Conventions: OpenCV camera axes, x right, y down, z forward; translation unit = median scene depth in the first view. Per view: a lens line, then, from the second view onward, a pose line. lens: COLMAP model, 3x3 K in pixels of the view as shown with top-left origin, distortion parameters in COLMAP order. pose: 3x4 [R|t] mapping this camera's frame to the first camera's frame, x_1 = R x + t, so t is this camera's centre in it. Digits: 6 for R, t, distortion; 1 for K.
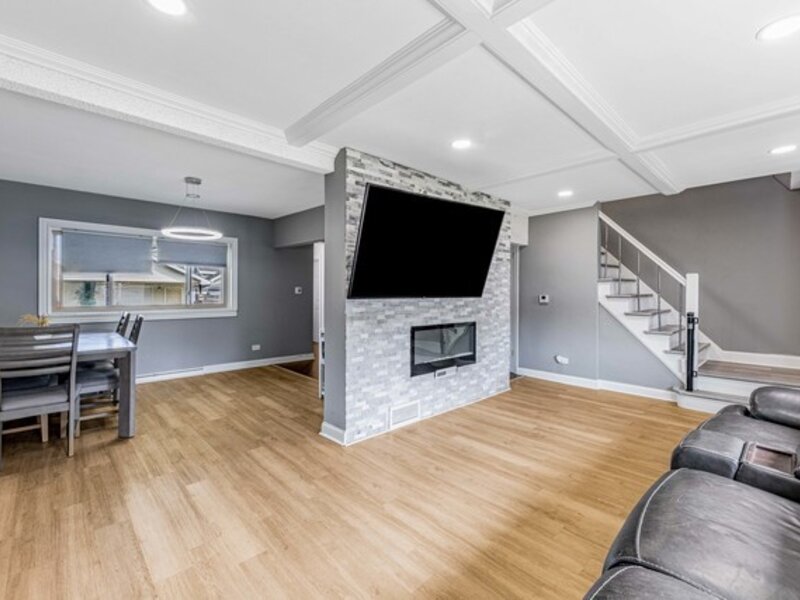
lens RADIAL K [[368.0, 0, 401.0], [0, 368.0, 296.1], [0, 0, 1]] dist [0.001470, 0.000624]
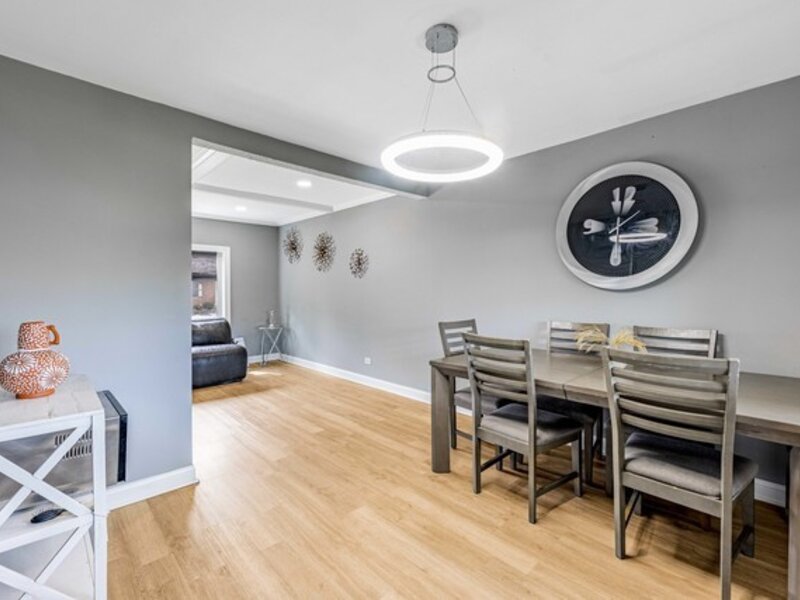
lens RADIAL K [[368.0, 0, 401.7], [0, 368.0, 297.9], [0, 0, 1]] dist [0.001470, 0.000624]
pose [[-0.999787, -0.013337, -0.015763, -0.598769], [-0.013644, 0.999716, 0.019528, -0.007967], [0.015499, 0.019739, -0.999685, 1.681550]]
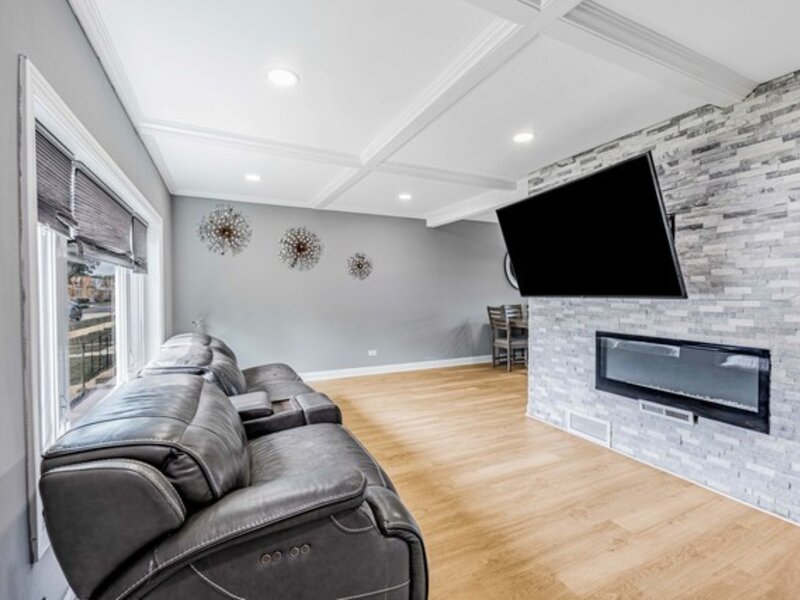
lens RADIAL K [[368.0, 0, 404.3], [0, 368.0, 299.6], [0, 0, 1]] dist [0.001470, 0.000624]
pose [[-0.299985, 0.014050, -0.953841, 1.036633], [-0.009627, 0.999796, 0.017754, -0.000847], [0.953895, 0.014508, -0.299788, 0.872582]]
